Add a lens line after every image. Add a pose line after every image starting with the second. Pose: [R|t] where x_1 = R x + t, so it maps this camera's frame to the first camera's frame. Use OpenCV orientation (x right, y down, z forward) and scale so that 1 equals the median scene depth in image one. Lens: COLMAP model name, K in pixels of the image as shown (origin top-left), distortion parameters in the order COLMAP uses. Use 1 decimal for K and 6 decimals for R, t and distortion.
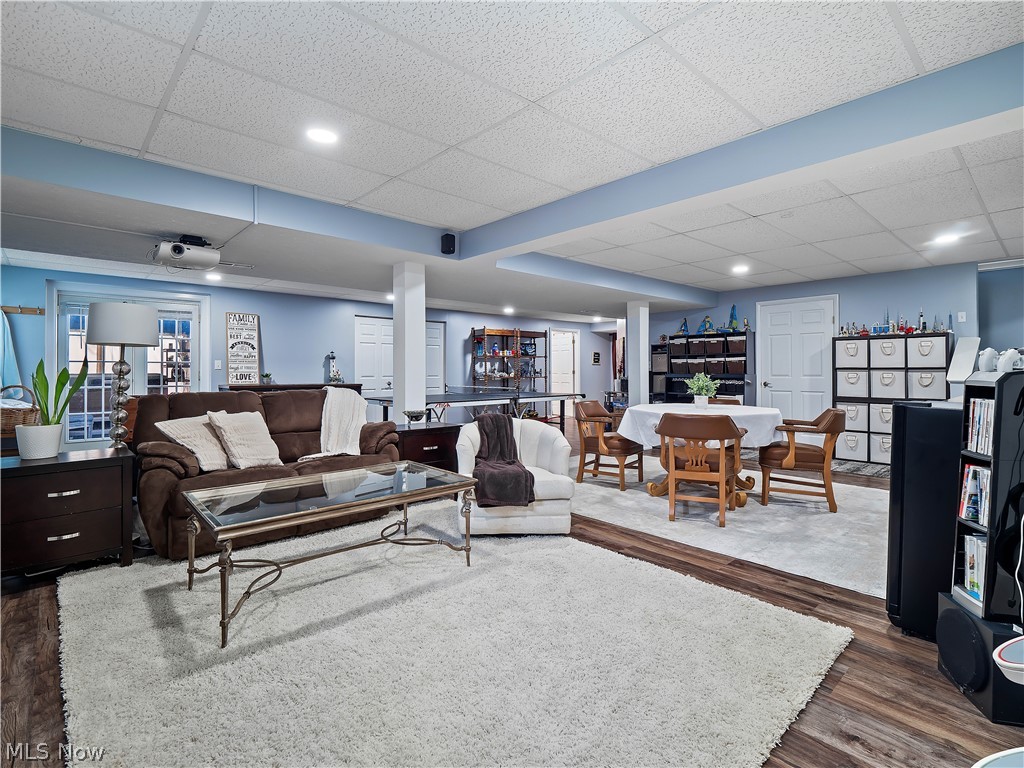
lens RADIAL K [[499.0, 0, 508.8], [0, 499.0, 373.5], [0, 0, 1]] dist [0.003440, -0.001863]
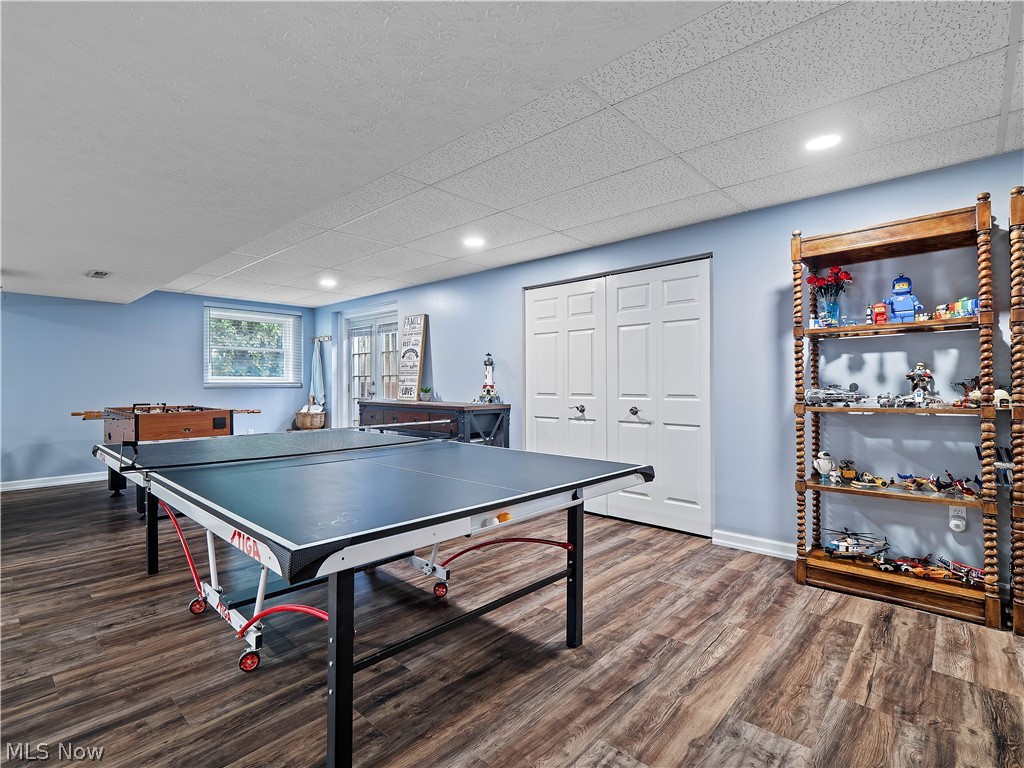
lens RADIAL K [[499.0, 0, 506.8], [0, 499.0, 380.2], [0, 0, 1]] dist [0.003440, -0.001863]
pose [[0.093620, -0.006893, -0.995584, 0.299169], [-0.003193, 0.999969, -0.007223, -0.006091], [0.995603, 0.003855, 0.093595, 1.043459]]
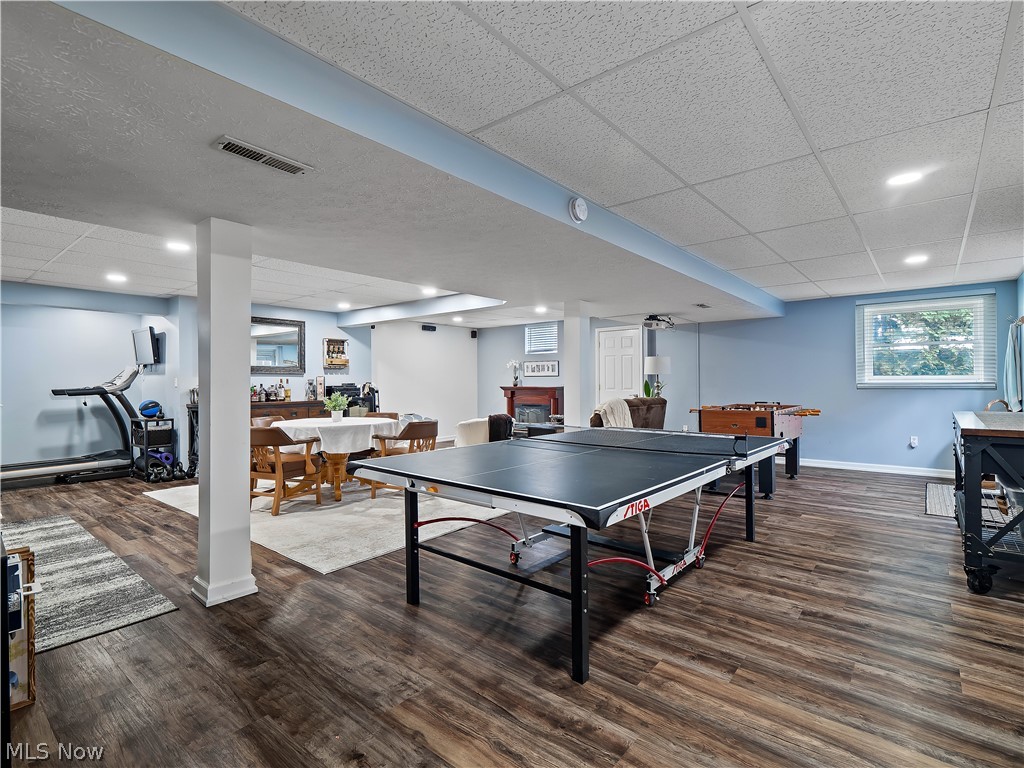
lens RADIAL K [[499.0, 0, 513.0], [0, 499.0, 383.3], [0, 0, 1]] dist [0.003440, -0.001863]
pose [[-0.988427, 0.008201, -0.151474, 0.092125], [0.006761, 0.999927, 0.010017, -0.018889], [0.151545, 0.008877, -0.988410, 1.366984]]
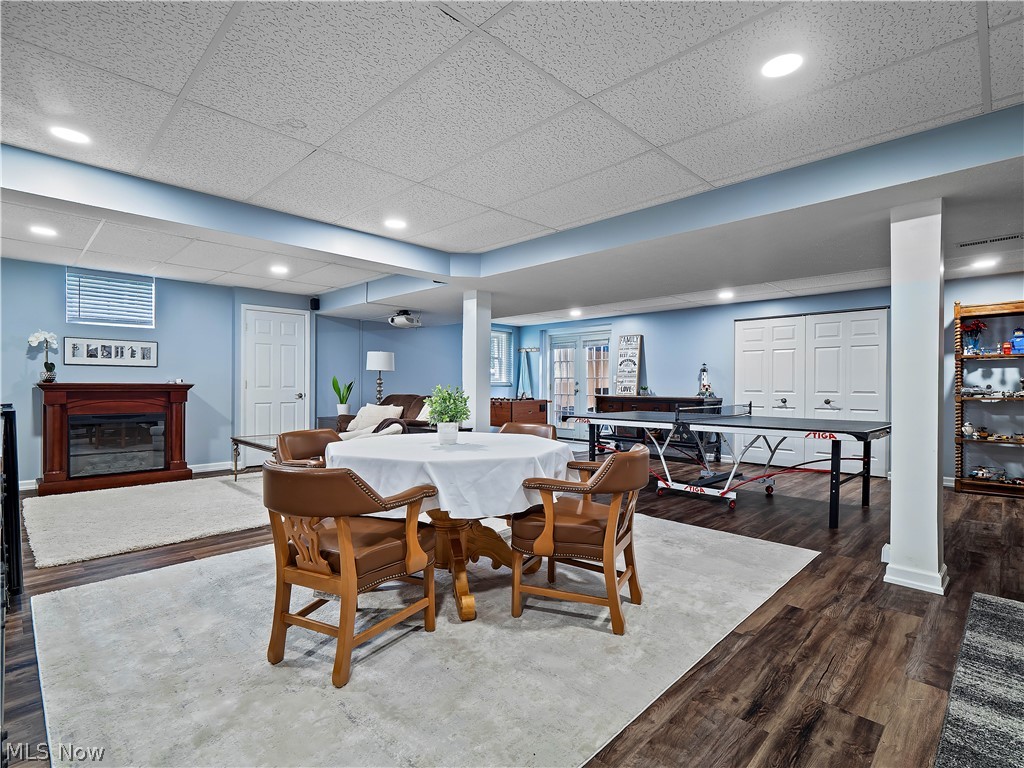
lens RADIAL K [[499.0, 0, 508.9], [0, 499.0, 386.9], [0, 0, 1]] dist [0.003440, -0.001863]
pose [[0.052963, 0.004615, -0.998586, 0.609011], [-0.009711, 0.999944, 0.004106, -0.000618], [0.998549, 0.009480, 0.053004, 0.633446]]
